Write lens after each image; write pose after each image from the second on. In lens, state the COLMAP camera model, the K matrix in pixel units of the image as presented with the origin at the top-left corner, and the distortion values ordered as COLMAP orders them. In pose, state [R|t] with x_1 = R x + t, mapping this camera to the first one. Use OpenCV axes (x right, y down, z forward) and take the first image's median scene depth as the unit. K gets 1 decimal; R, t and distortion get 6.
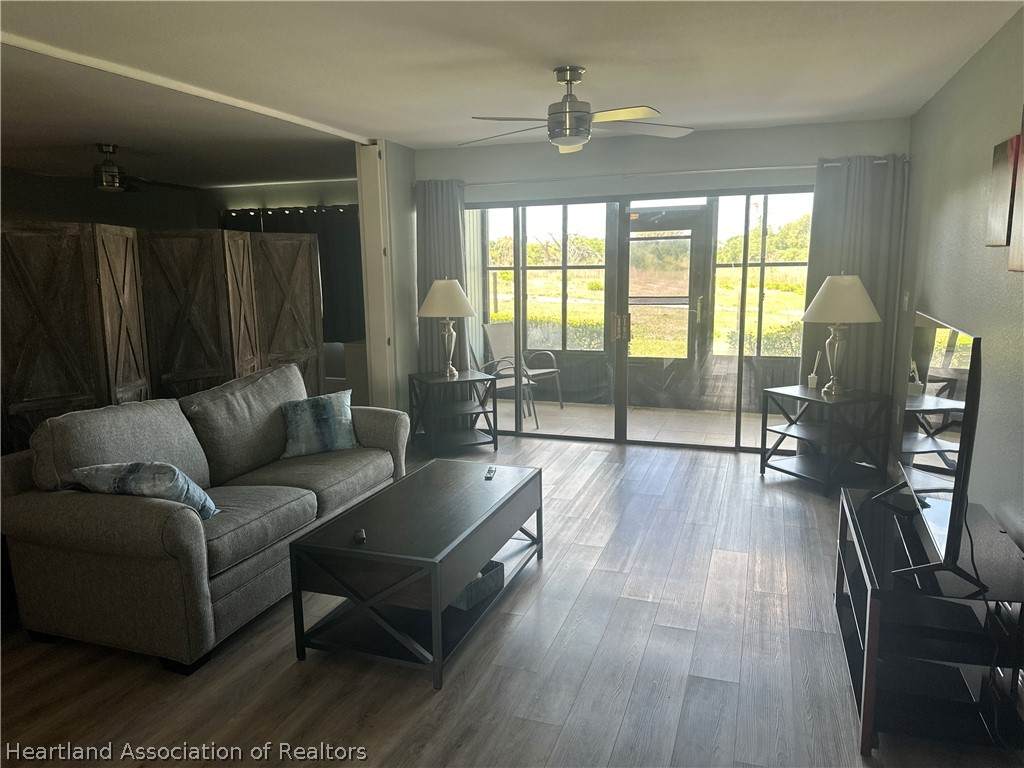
lens RADIAL K [[709.8, 0, 512.0], [0, 709.8, 384.0], [0, 0, 1]] dist [-0.045755, 0.000538]
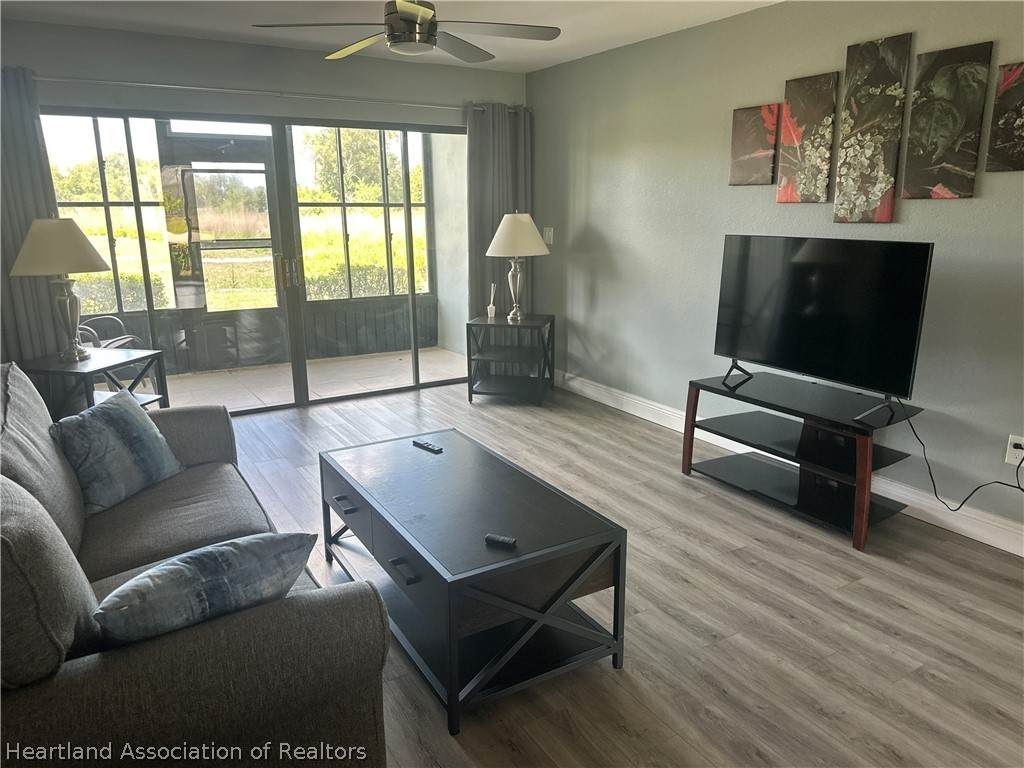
lens RADIAL K [[729.3, 0, 512.9], [0, 729.3, 365.8], [0, 0, 1]] dist [0.063548, 0.000323]
pose [[0.637398, -0.156659, 0.754441, -0.416450], [0.121284, 0.987307, 0.102545, -0.032349], [-0.760930, 0.026139, 0.648307, 0.232517]]
